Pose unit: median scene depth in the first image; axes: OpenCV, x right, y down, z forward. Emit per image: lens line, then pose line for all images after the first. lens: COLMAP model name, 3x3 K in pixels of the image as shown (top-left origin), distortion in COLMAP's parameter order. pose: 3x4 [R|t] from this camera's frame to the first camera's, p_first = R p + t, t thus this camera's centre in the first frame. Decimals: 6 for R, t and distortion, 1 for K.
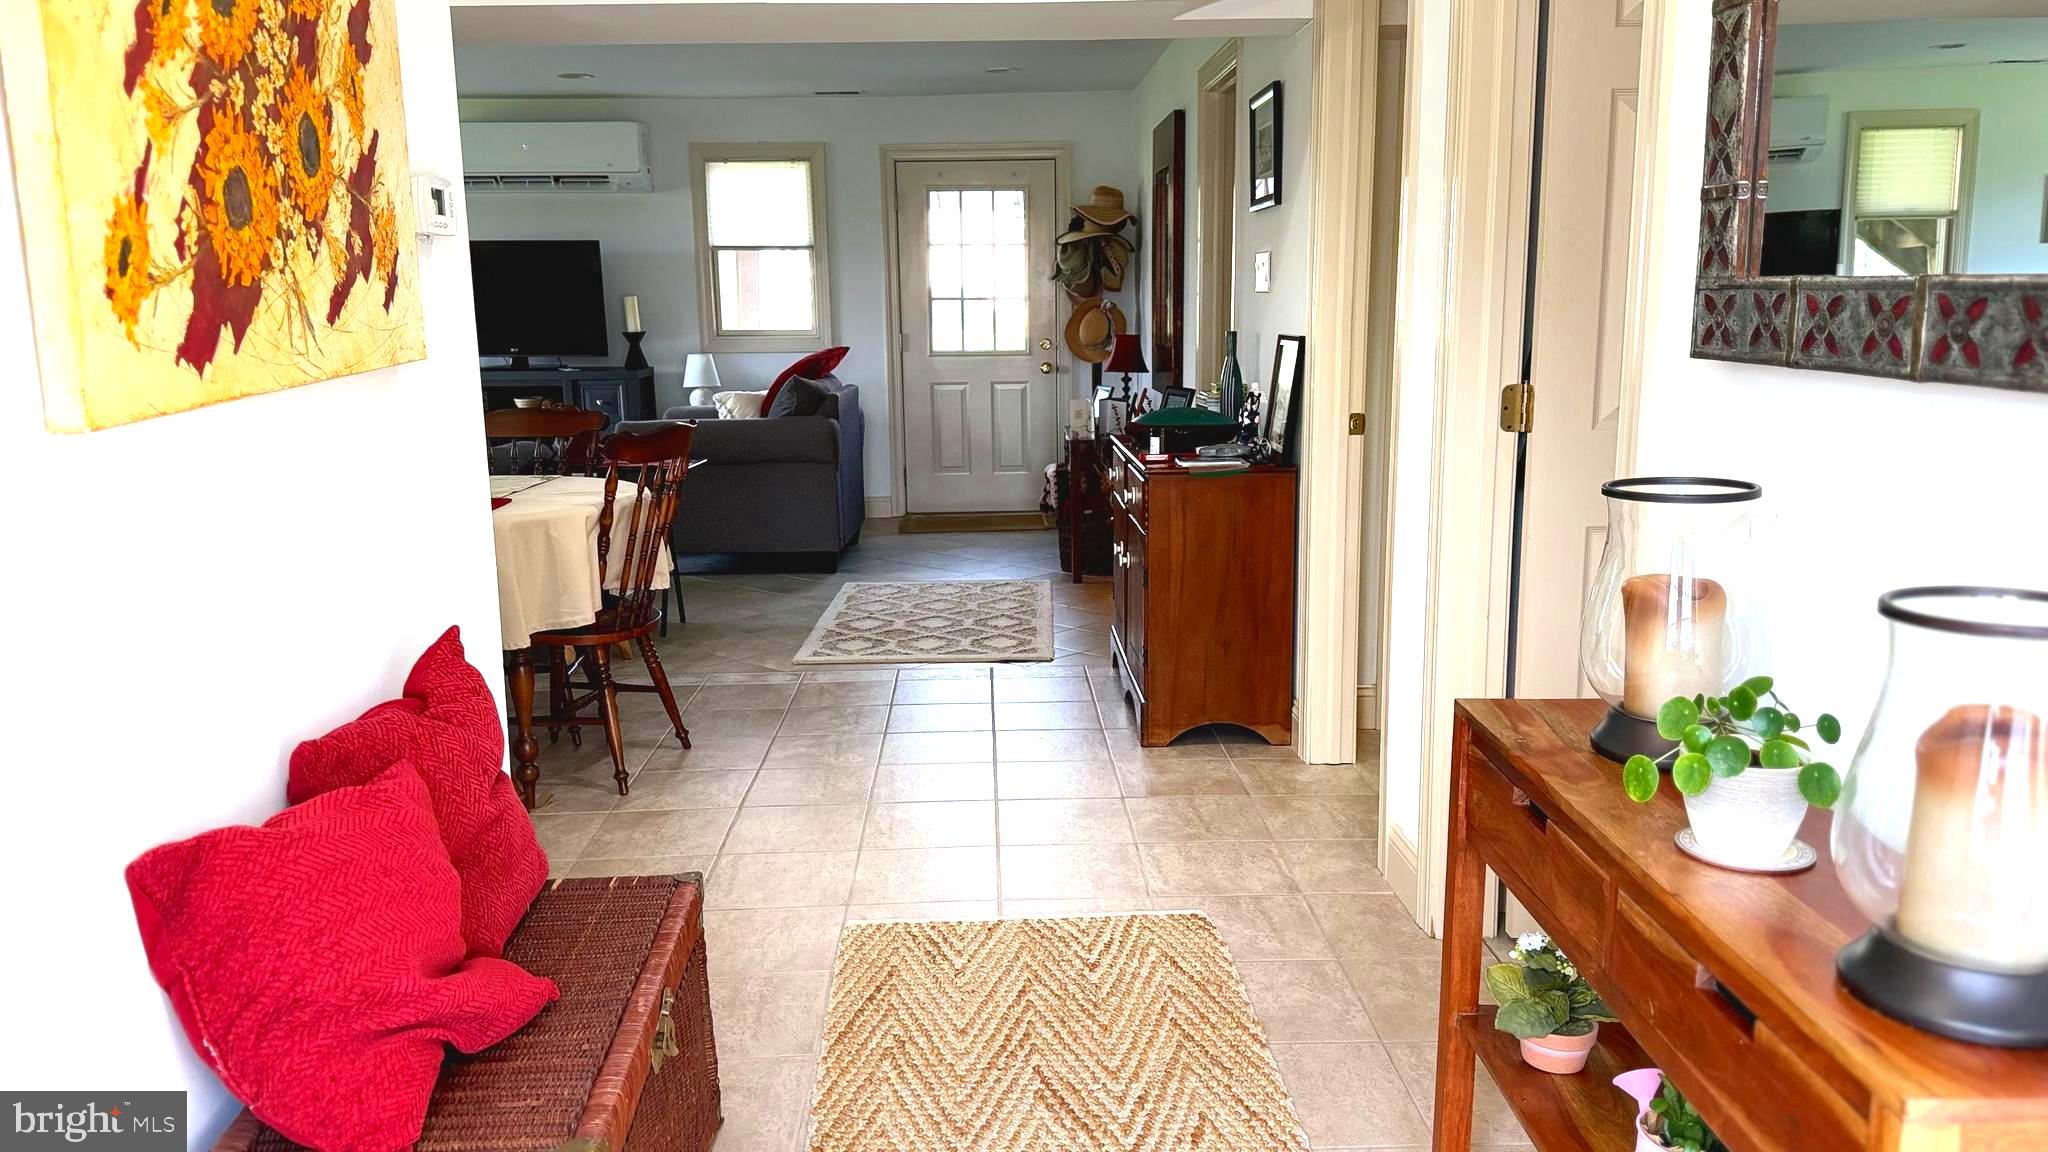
lens RADIAL K [[1527.9, 0, 1024.0], [0, 1527.9, 576.0], [0, 0, 1]] dist [0.092909, -0.236107]
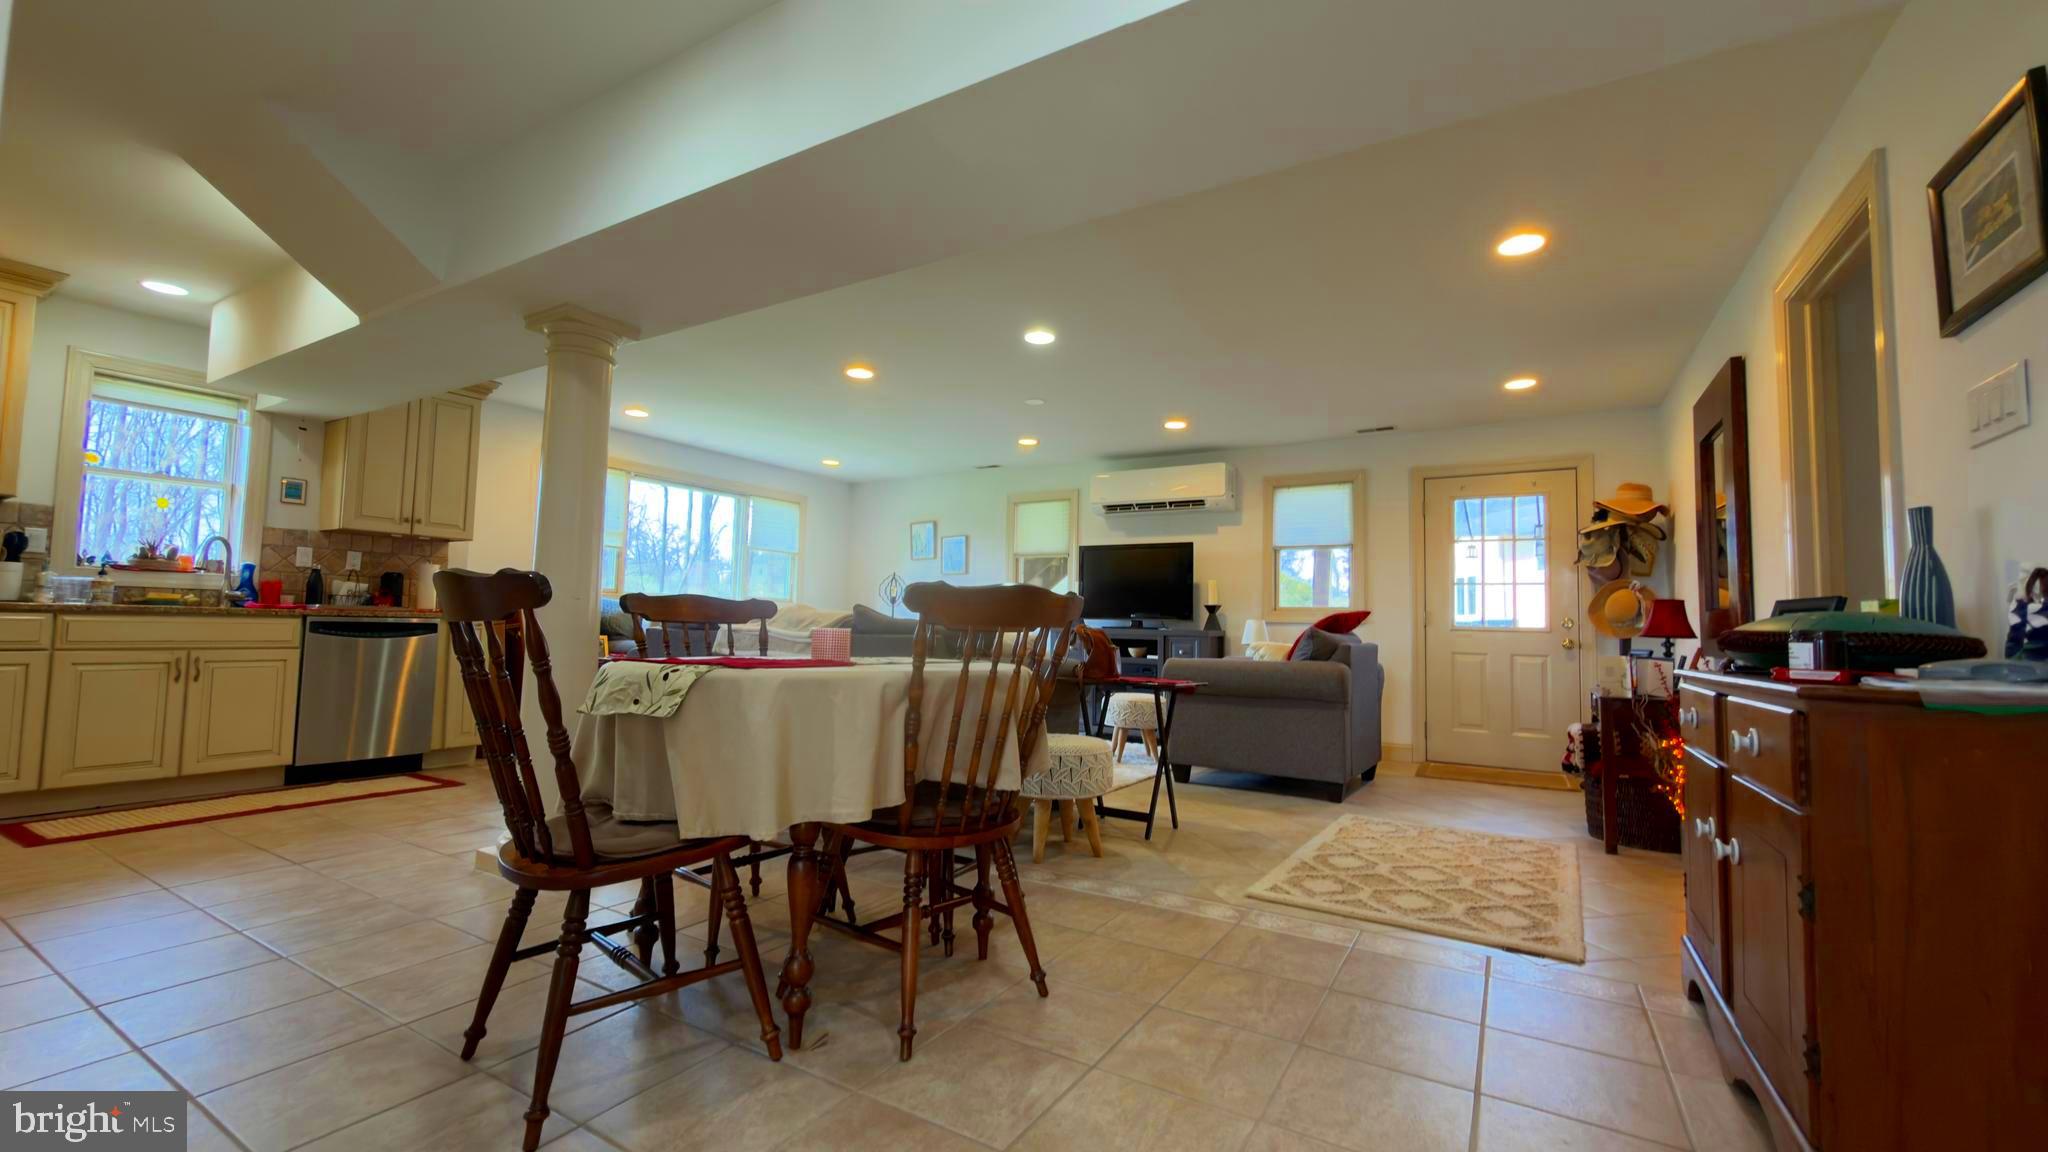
lens RADIAL K [[813.6, 0, 1022.0], [0, 813.6, 577.6], [0, 0, 1]] dist [0.000565, -0.000319]
pose [[0.839089, -0.001607, -0.543992, 0.006948], [-0.133329, 0.968888, -0.208518, -0.011631], [0.527402, 0.247495, 0.812769, 0.624980]]
